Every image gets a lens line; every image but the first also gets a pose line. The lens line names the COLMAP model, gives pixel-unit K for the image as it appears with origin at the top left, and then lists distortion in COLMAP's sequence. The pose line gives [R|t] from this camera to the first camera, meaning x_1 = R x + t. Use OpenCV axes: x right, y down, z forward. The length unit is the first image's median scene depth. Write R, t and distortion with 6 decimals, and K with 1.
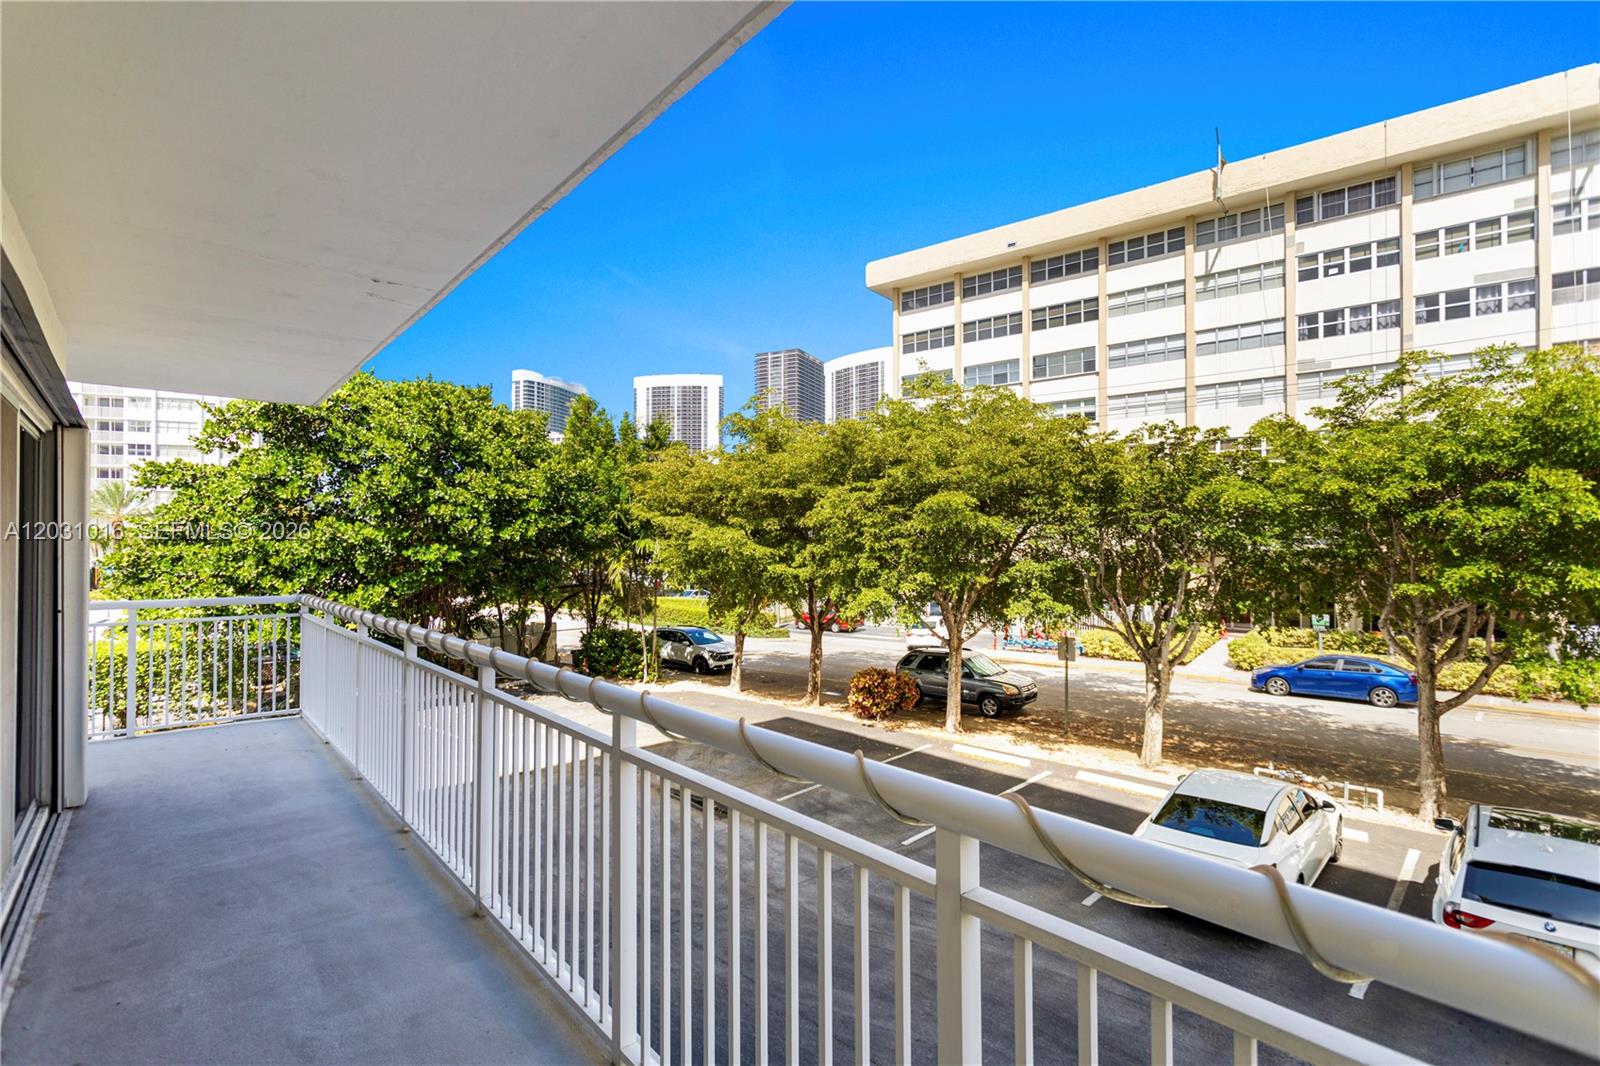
lens RADIAL K [[750.4, 0, 797.2], [0, 750.4, 536.8], [0, 0, 1]] dist [0.006438, 0.000658]
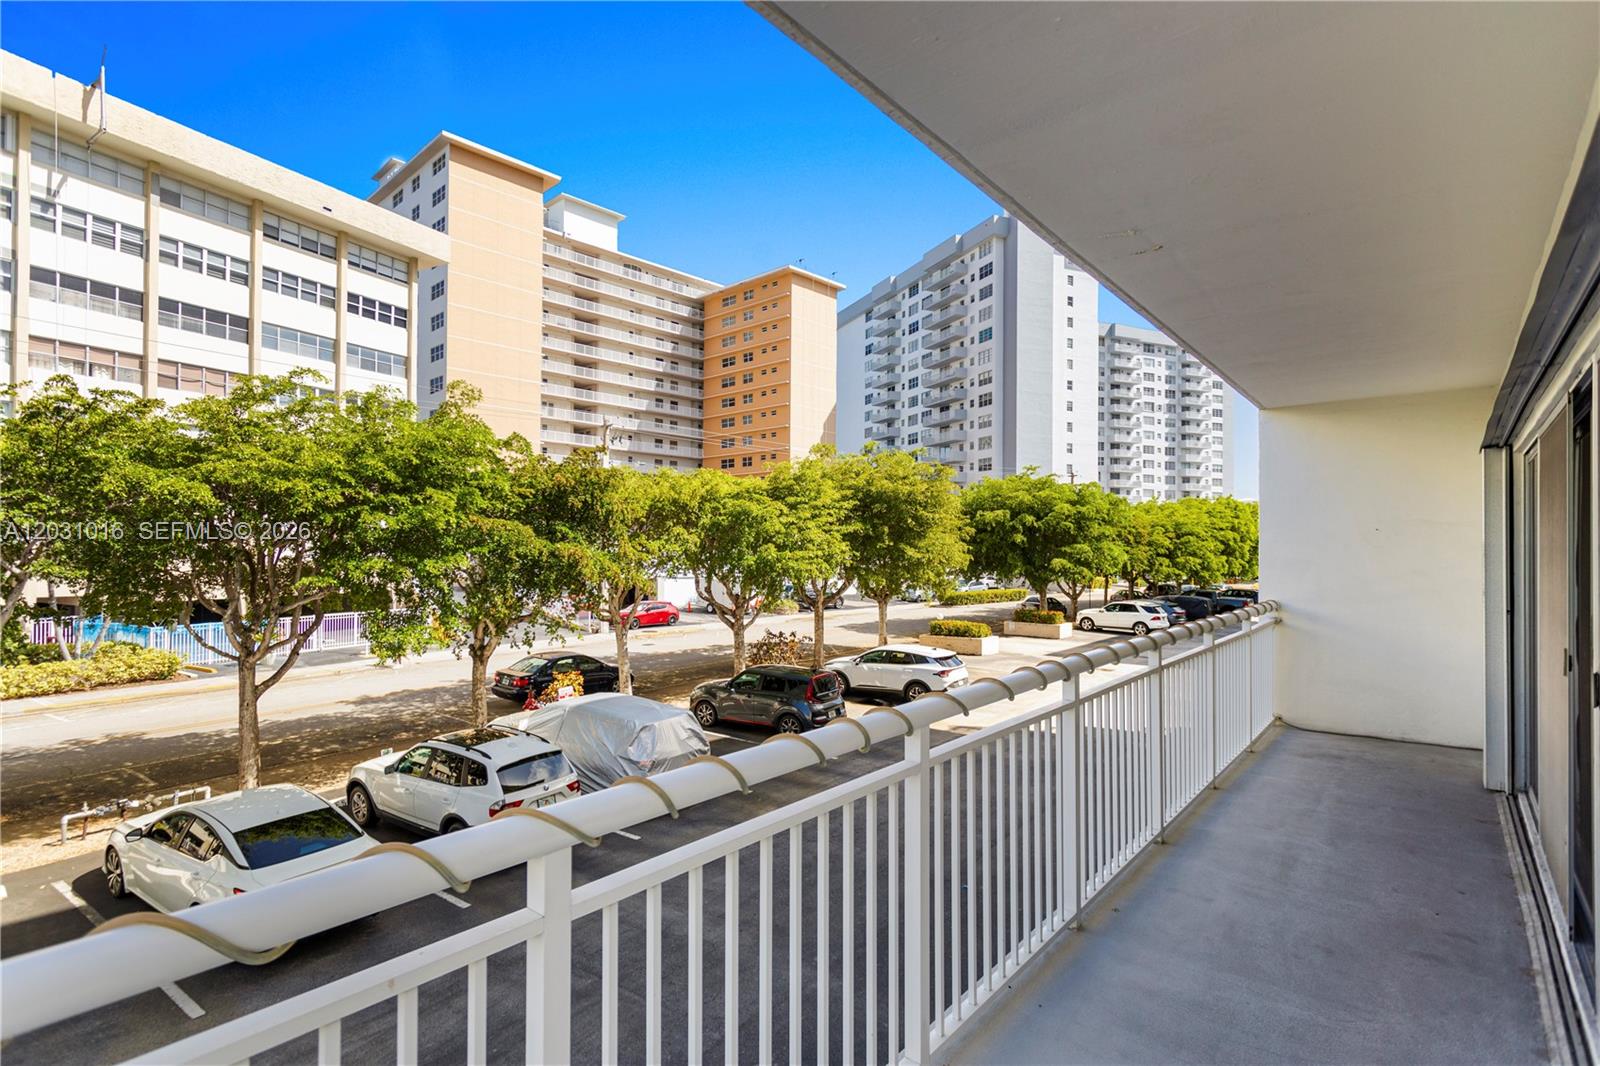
lens RADIAL K [[750.4, 0, 800.4], [0, 750.4, 539.3], [0, 0, 1]] dist [0.006438, 0.000658]
pose [[-0.147683, 0.007168, 0.989009, -0.515098], [-0.020028, 0.999747, -0.010236, 0.005992], [-0.988832, -0.021319, -0.147502, 0.582553]]
